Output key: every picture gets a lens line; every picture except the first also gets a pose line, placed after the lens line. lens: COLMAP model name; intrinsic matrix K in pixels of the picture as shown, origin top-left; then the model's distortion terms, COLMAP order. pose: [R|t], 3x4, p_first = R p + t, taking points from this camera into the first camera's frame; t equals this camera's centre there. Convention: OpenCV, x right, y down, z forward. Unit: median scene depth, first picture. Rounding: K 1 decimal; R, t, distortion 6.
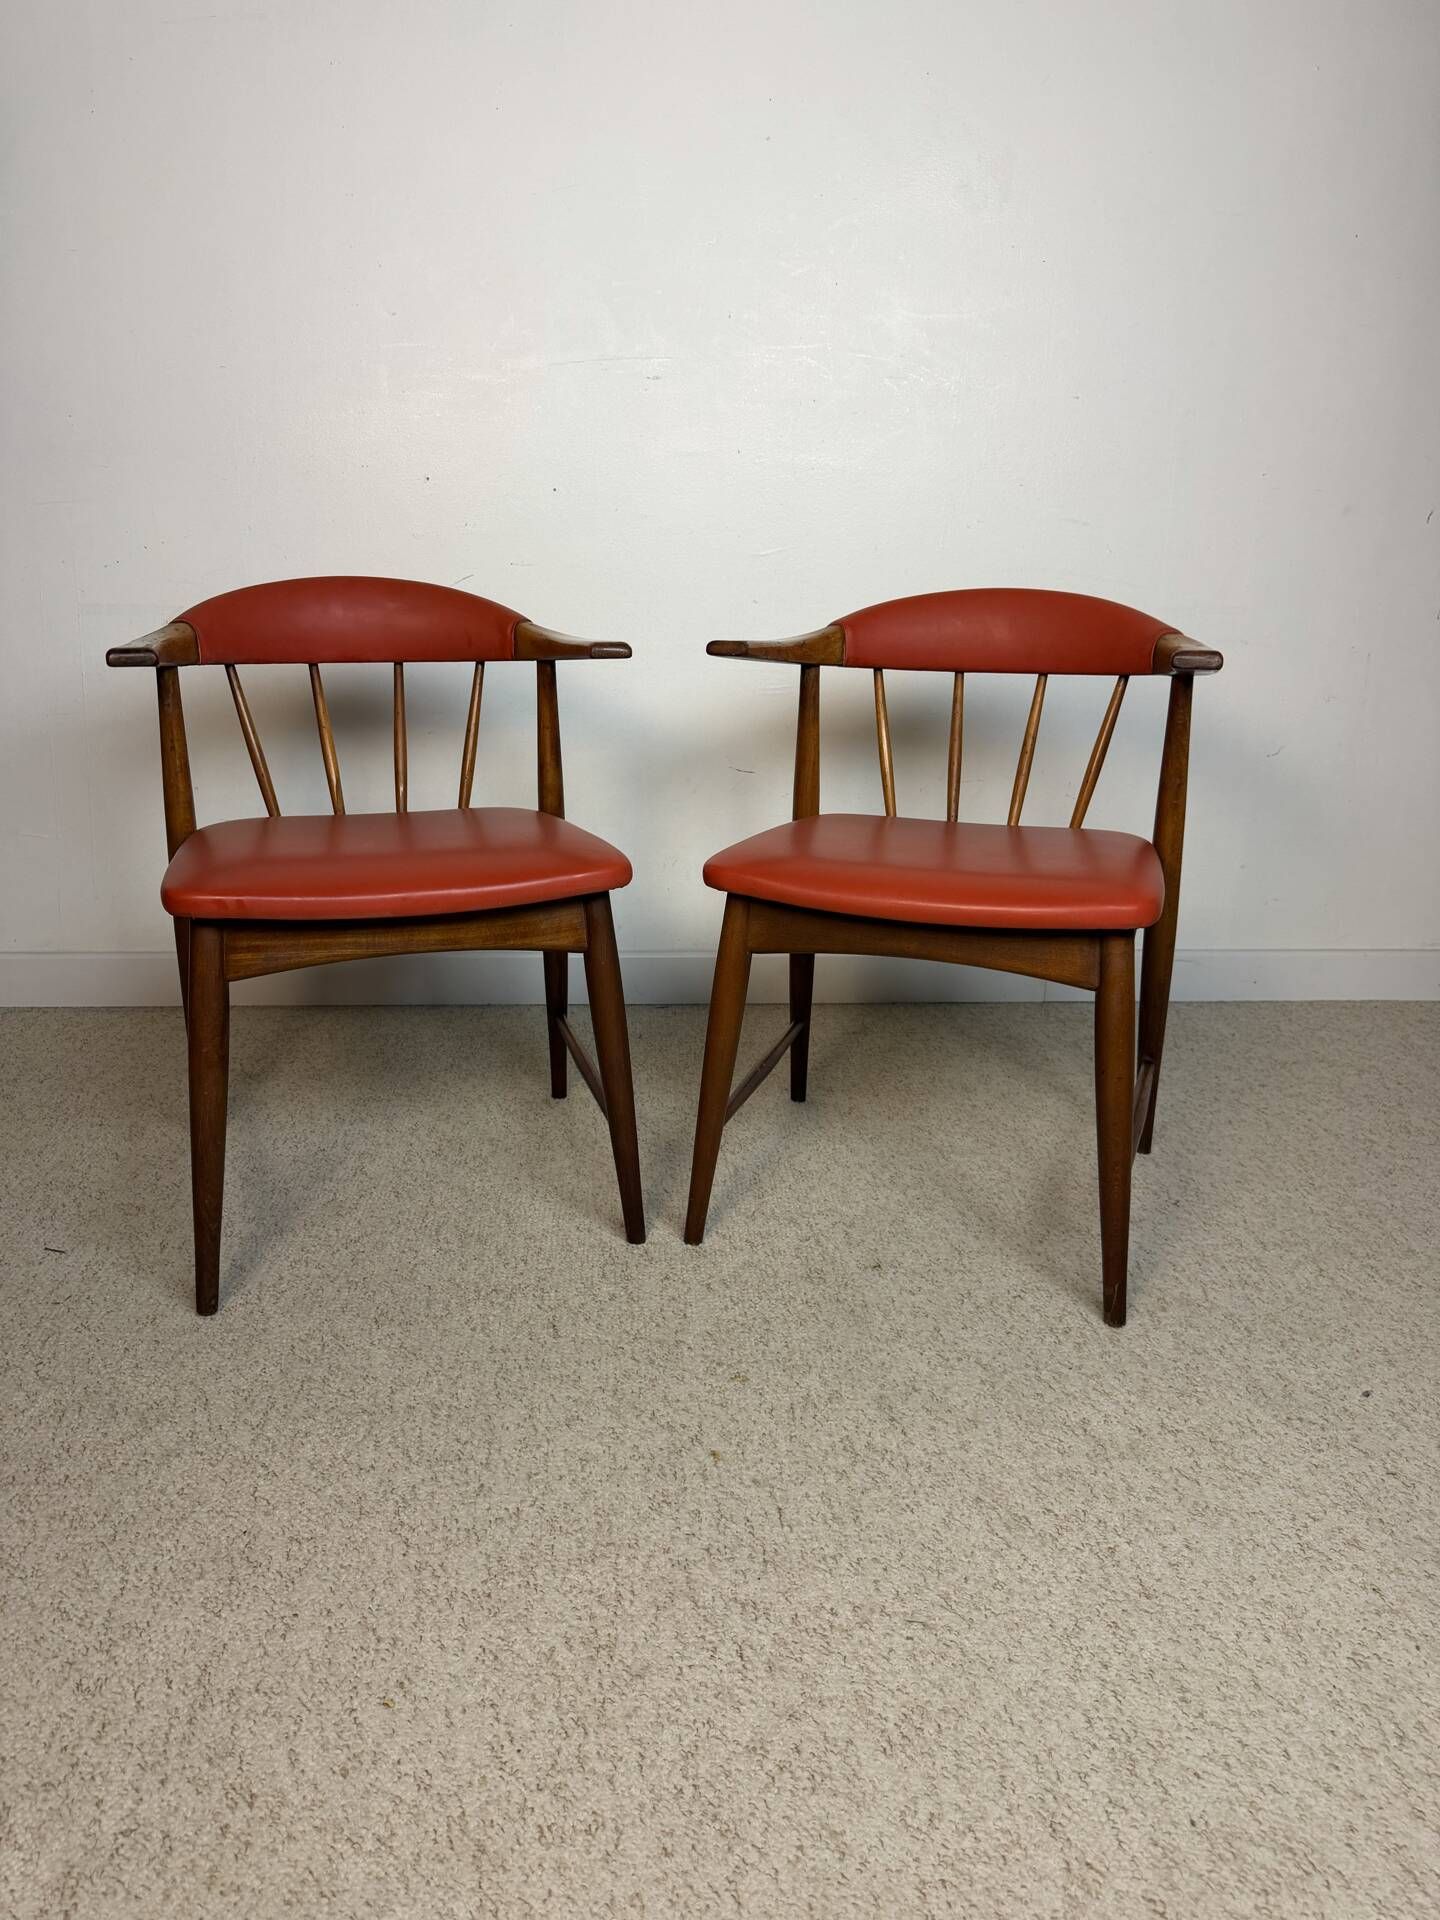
lens RADIAL K [[1329.2, 0, 691.0], [0, 1329.2, 924.4], [0, 0, 1]] dist [0.010451, -0.017219]
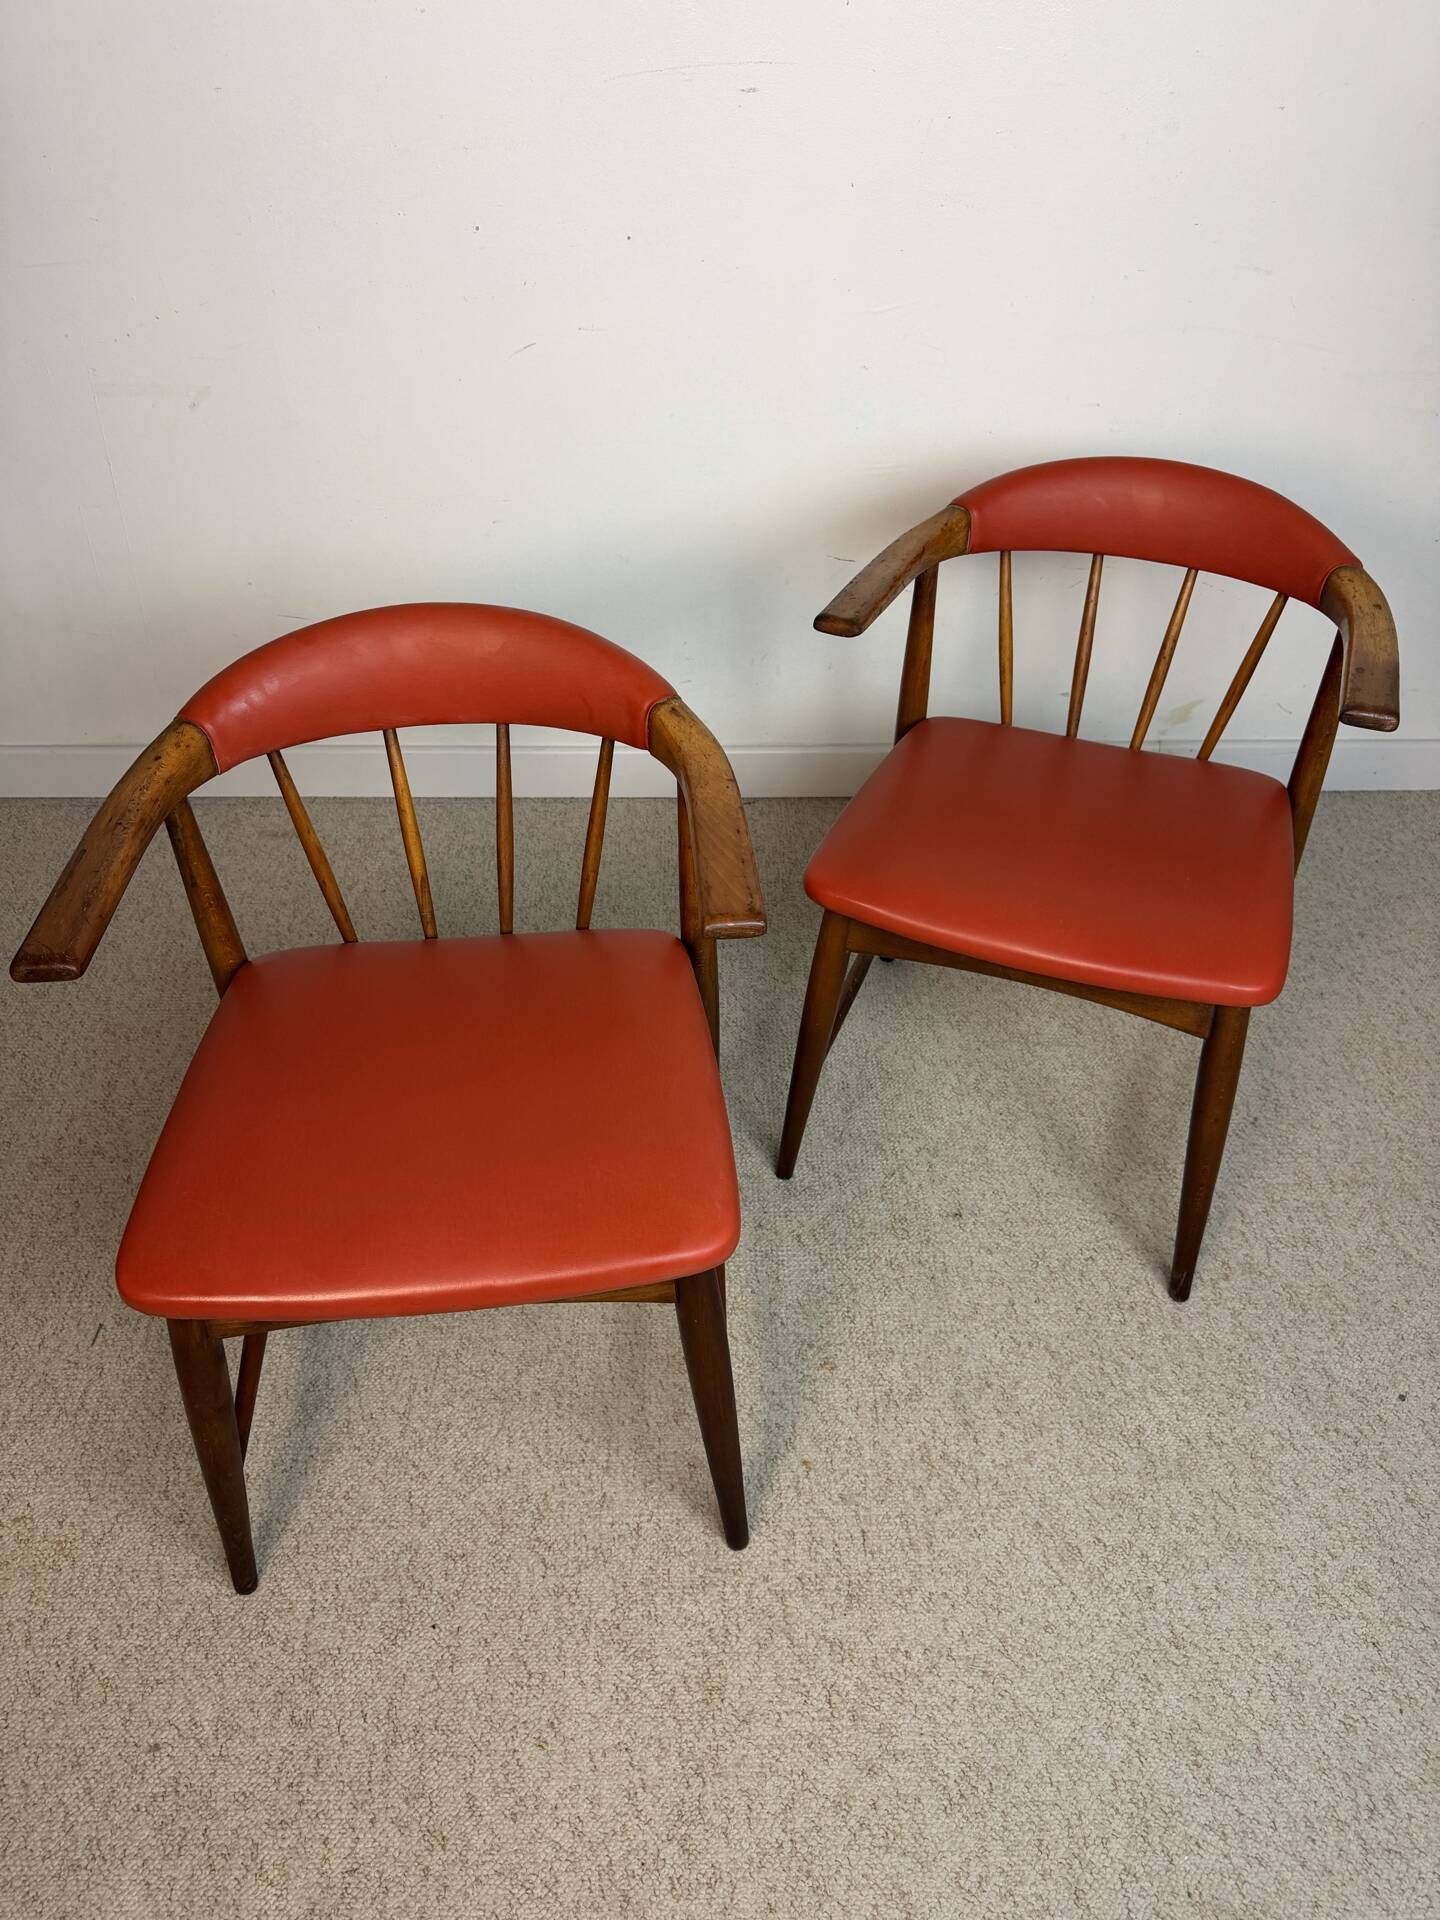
lens RADIAL K [[1349.7, 0, 710.0], [0, 1349.7, 934.3], [0, 0, 1]] dist [0.002075, -0.007781]
pose [[0.999251, 0.011871, -0.036821, -0.029246], [0.002843, 0.926656, 0.375900, -0.479746], [0.038582, -0.375723, 0.925928, 0.107014]]
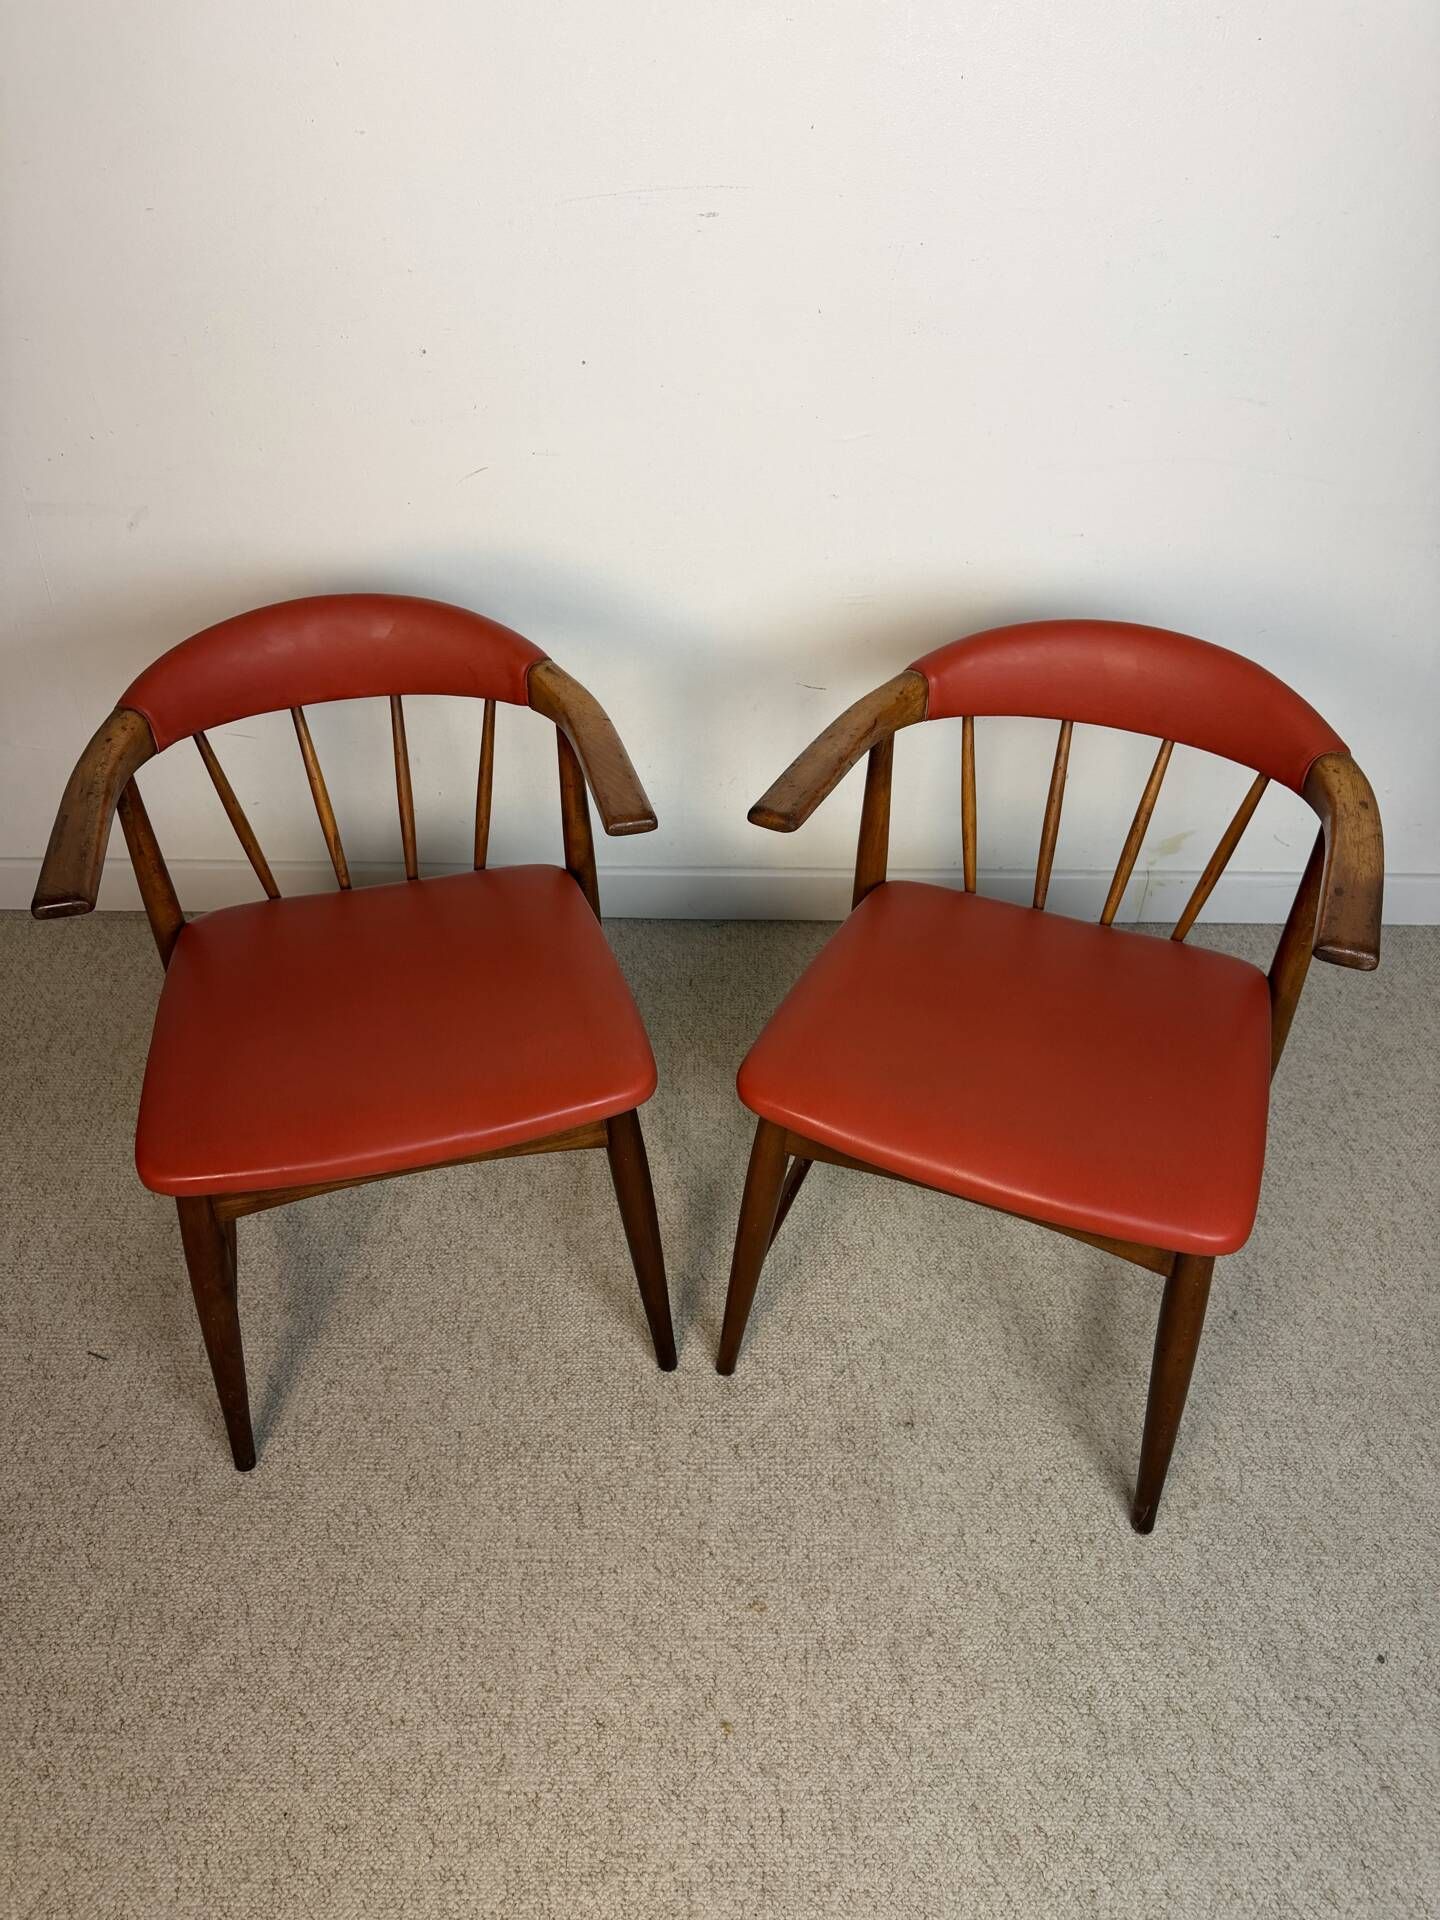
lens RADIAL K [[1355.0, 0, 702.0], [0, 1355.0, 958.0], [0, 0, 1]] dist [-0.005406, 0.000613]
pose [[0.998149, 0.028414, -0.053778, 0.041390], [-0.006609, 0.929609, 0.368487, -0.583440], [0.060463, -0.367450, 0.928076, 0.249933]]
